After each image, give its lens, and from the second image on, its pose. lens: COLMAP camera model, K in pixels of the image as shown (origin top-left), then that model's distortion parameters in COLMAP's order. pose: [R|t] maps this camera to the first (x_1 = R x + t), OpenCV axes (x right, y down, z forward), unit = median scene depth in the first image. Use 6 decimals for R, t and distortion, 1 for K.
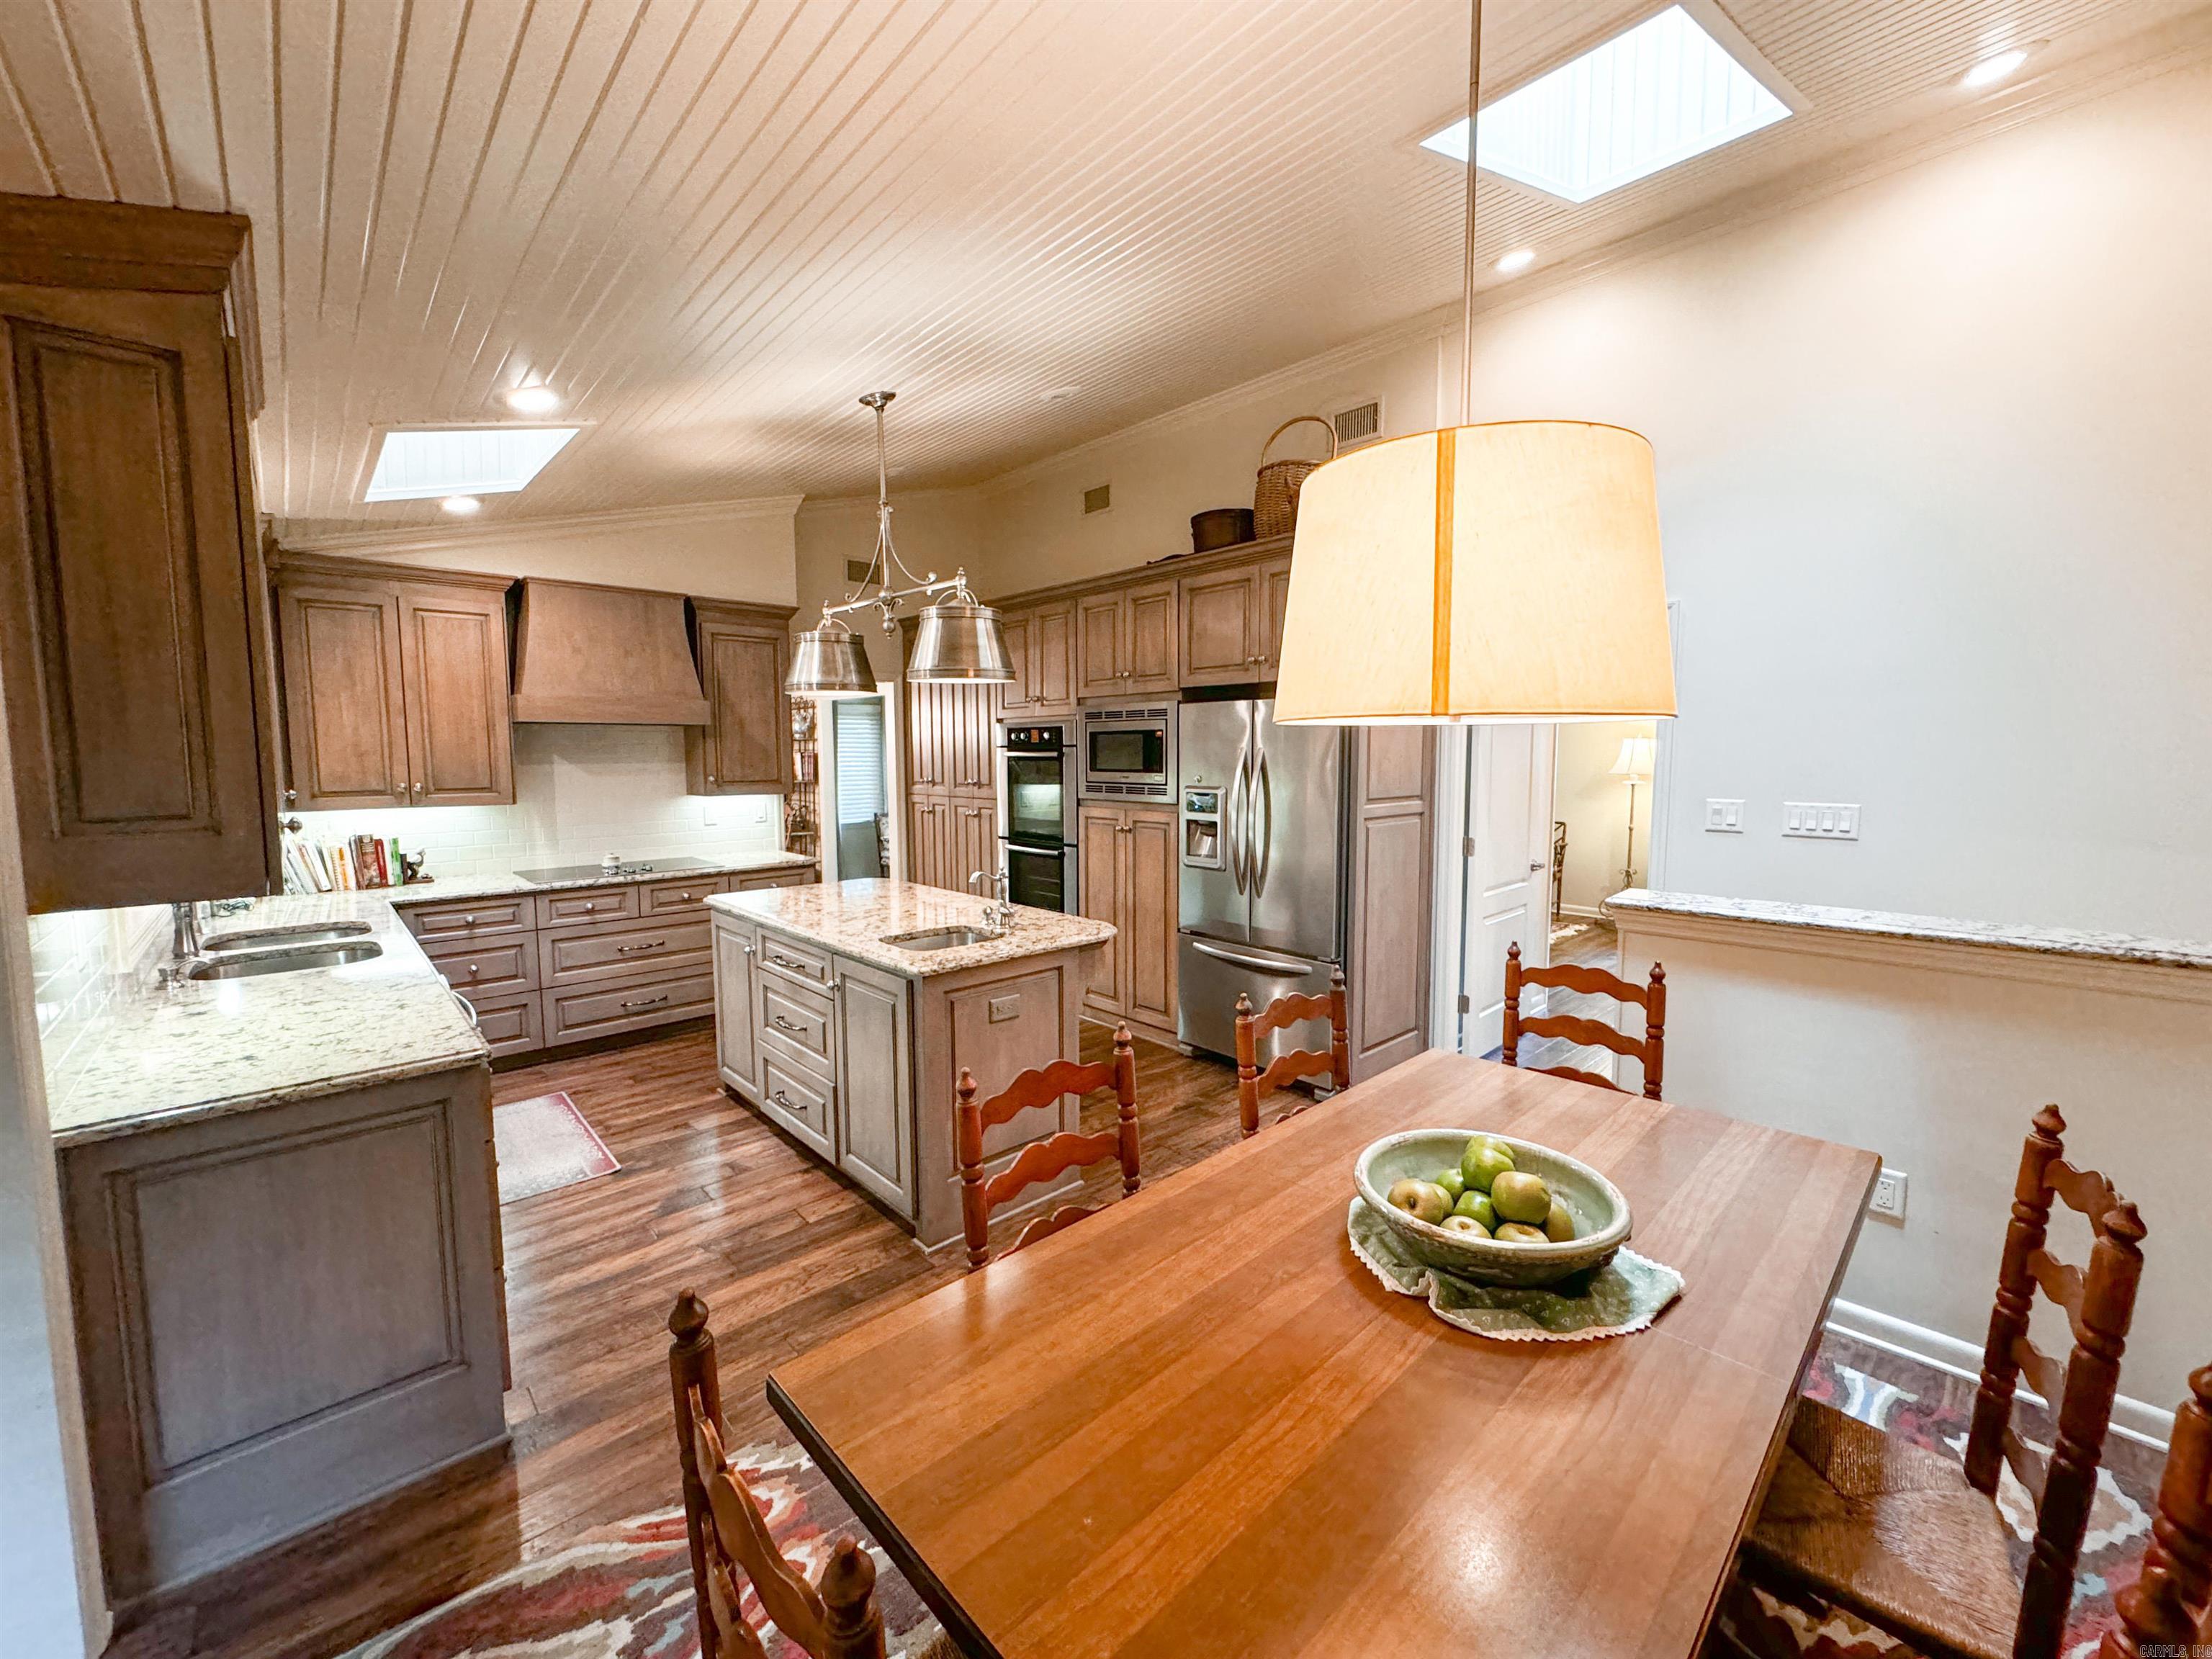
lens RADIAL K [[884.0, 0, 1098.1], [0, 884.0, 830.6], [0, 0, 1]] dist [-0.000720, -0.000317]
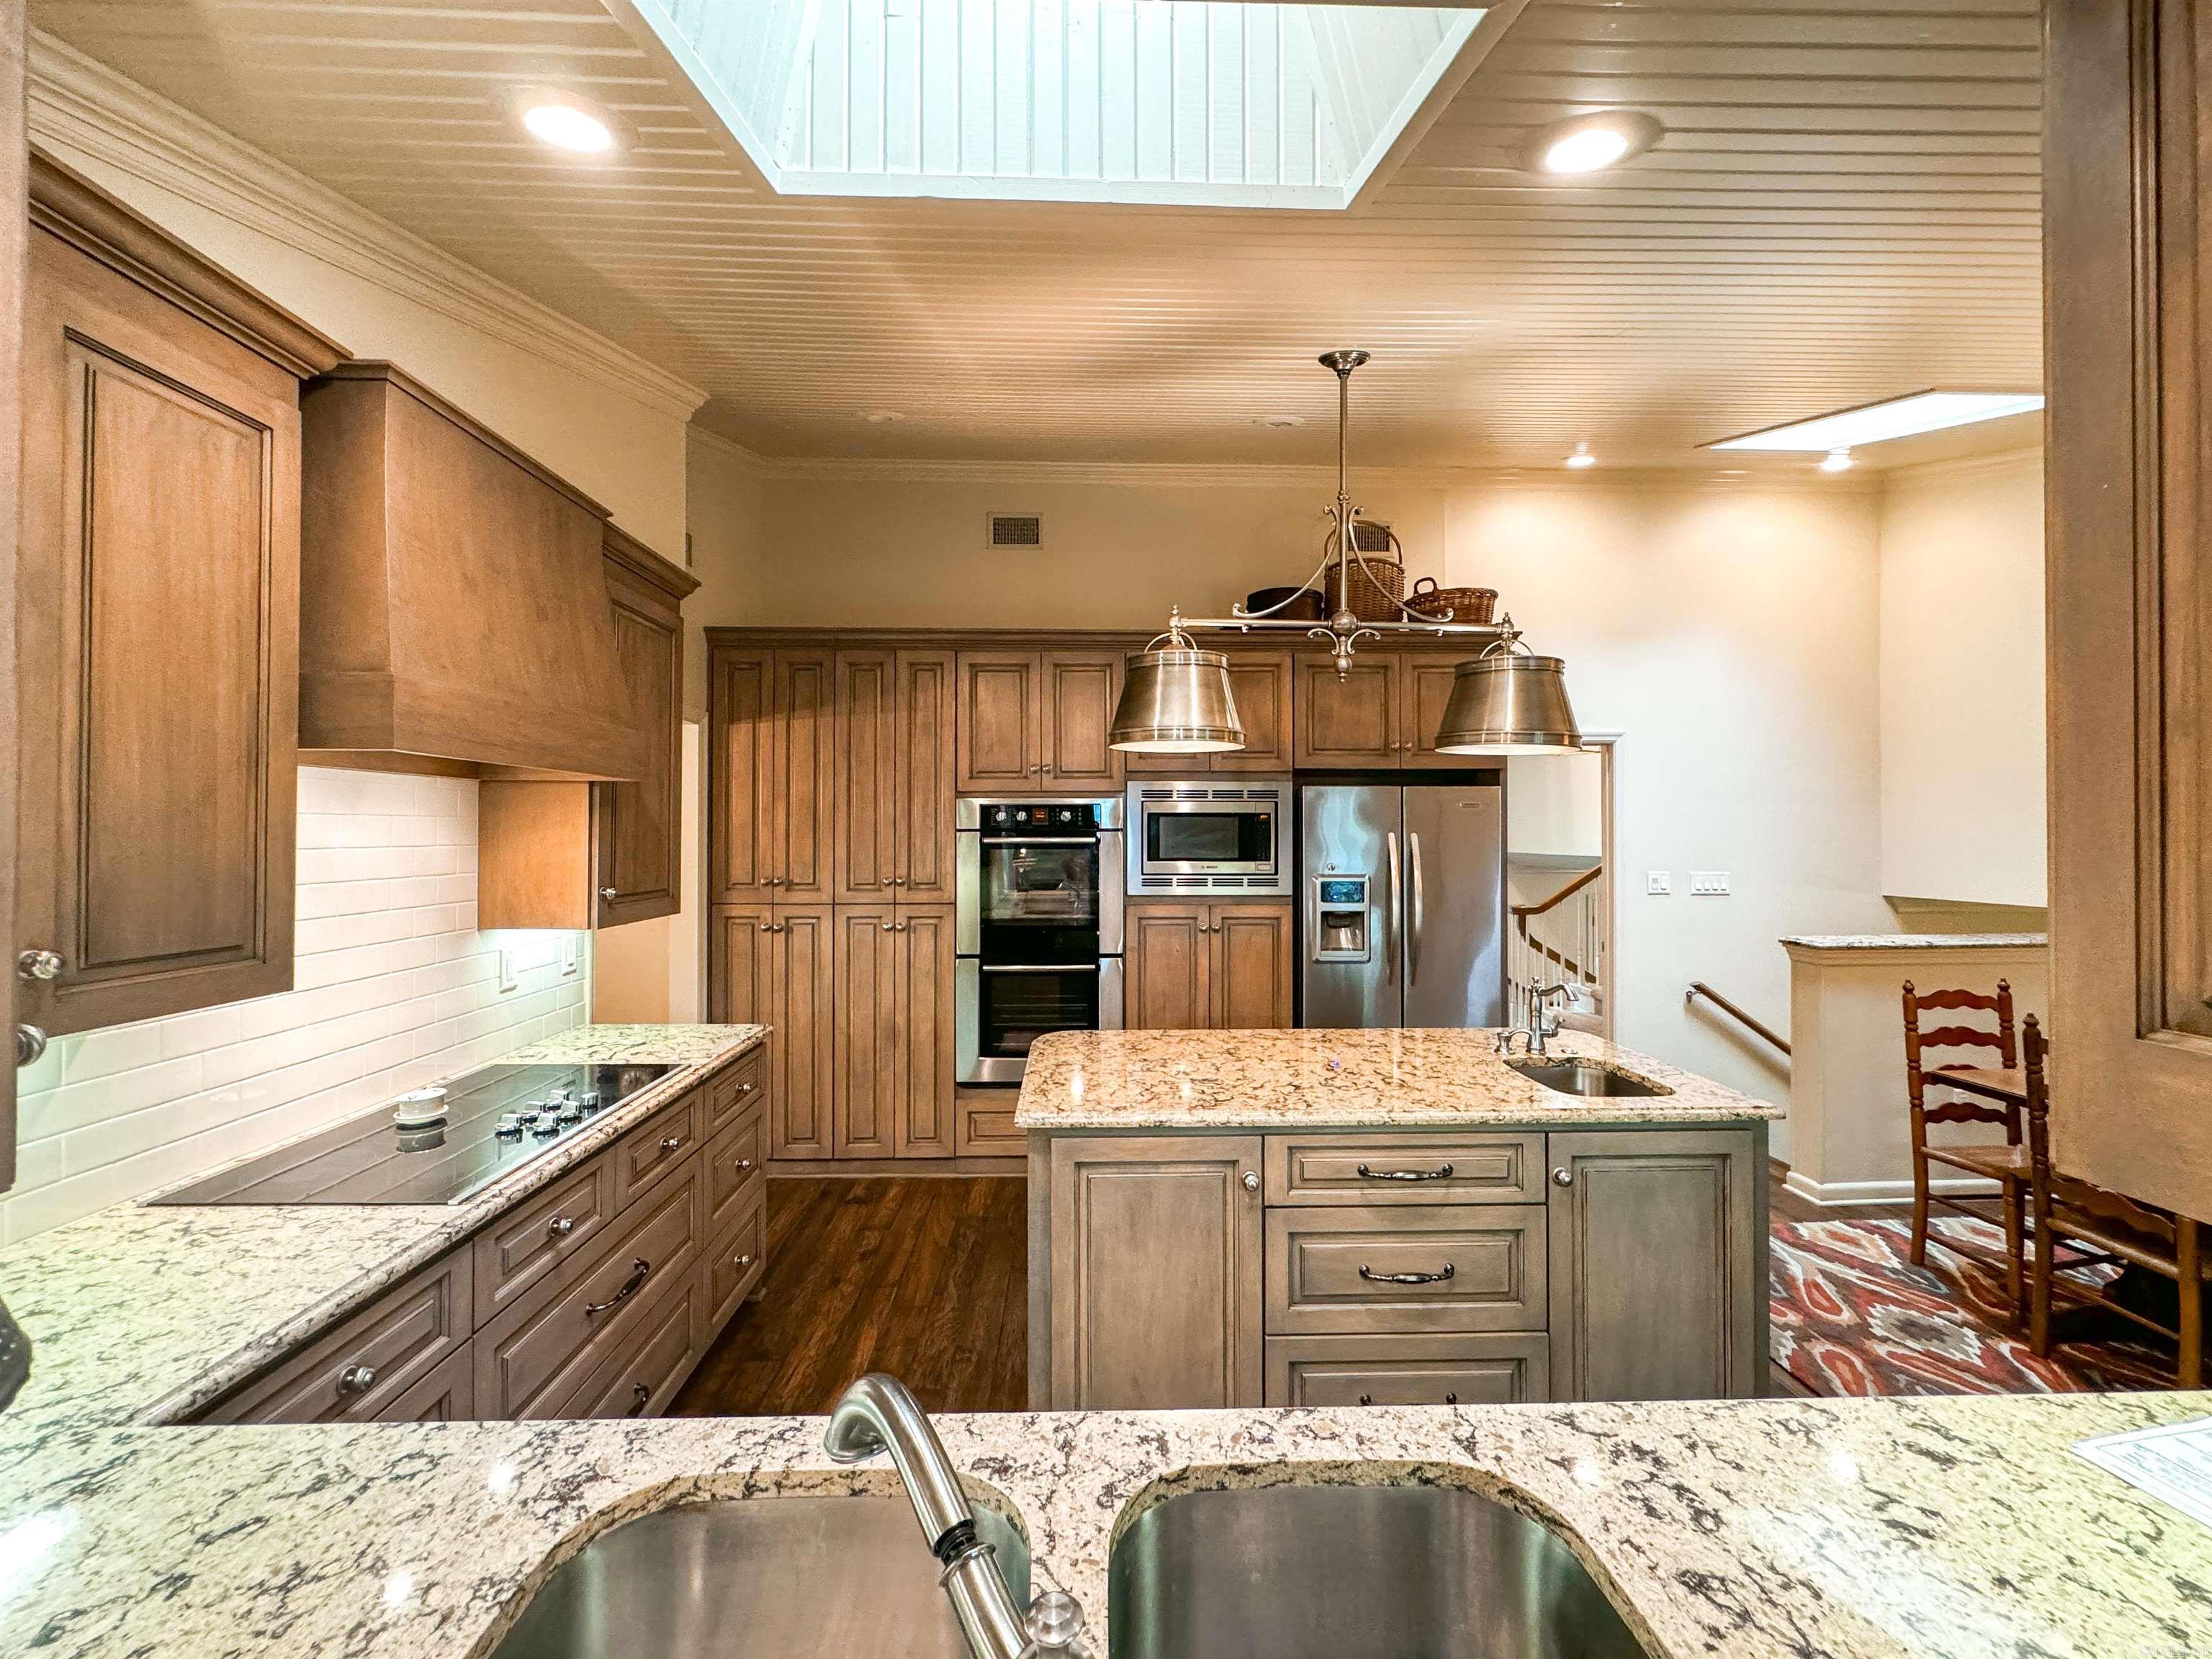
lens RADIAL K [[884.0, 0, 1102.7], [0, 884.0, 827.6], [0, 0, 1]] dist [-0.000720, -0.000317]
pose [[0.658766, 0.010205, 0.752279, -0.722683], [0.065493, 0.995334, -0.070853, -0.047669], [-0.749492, 0.095945, 0.655024, 0.547581]]
